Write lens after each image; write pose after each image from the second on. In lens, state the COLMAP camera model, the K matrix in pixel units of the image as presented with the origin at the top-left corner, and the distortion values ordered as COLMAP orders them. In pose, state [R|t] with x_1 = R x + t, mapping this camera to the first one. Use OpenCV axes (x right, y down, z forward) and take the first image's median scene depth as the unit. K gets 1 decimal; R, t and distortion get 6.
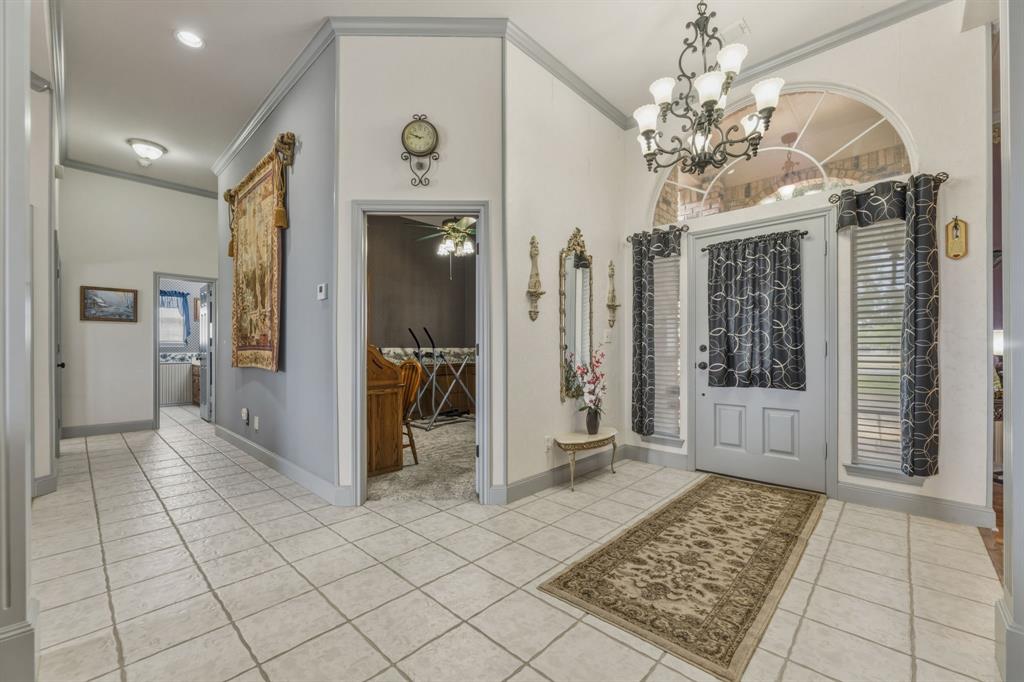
lens RADIAL K [[414.3, 0, 508.3], [0, 414.3, 347.3], [0, 0, 1]] dist [-0.006587, -0.000012]
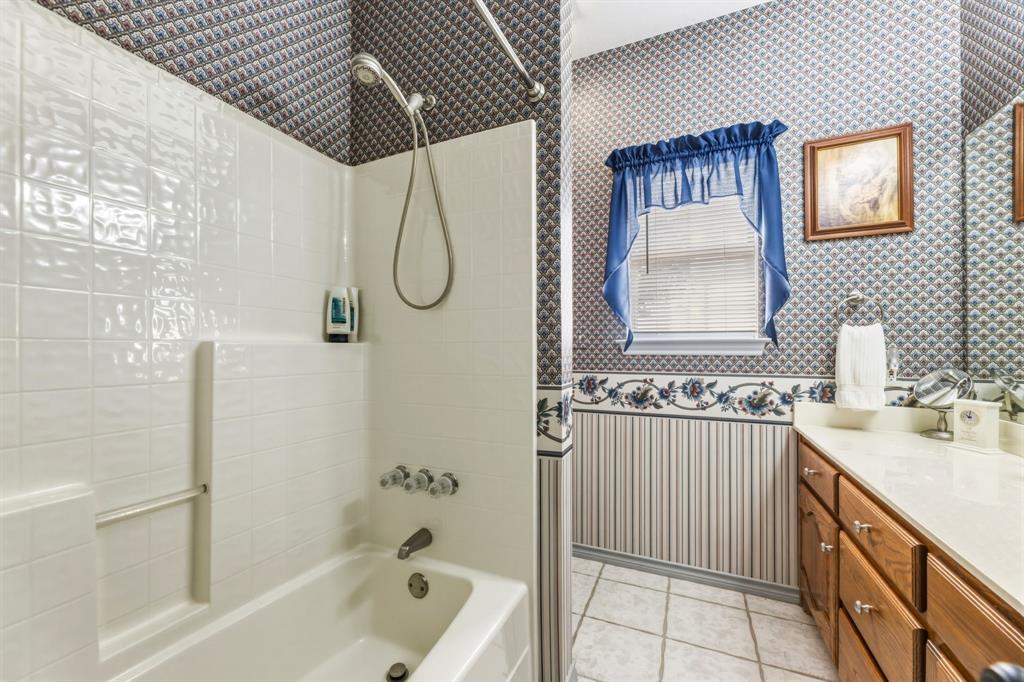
lens RADIAL K [[414.3, 0, 508.5], [0, 414.3, 346.2], [0, 0, 1]] dist [-0.006587, -0.000012]
pose [[0.333088, -0.008155, -0.942860, -0.608943], [0.000038, 0.999963, -0.008635, -0.003429], [0.942896, 0.002840, 0.333076, 0.780866]]
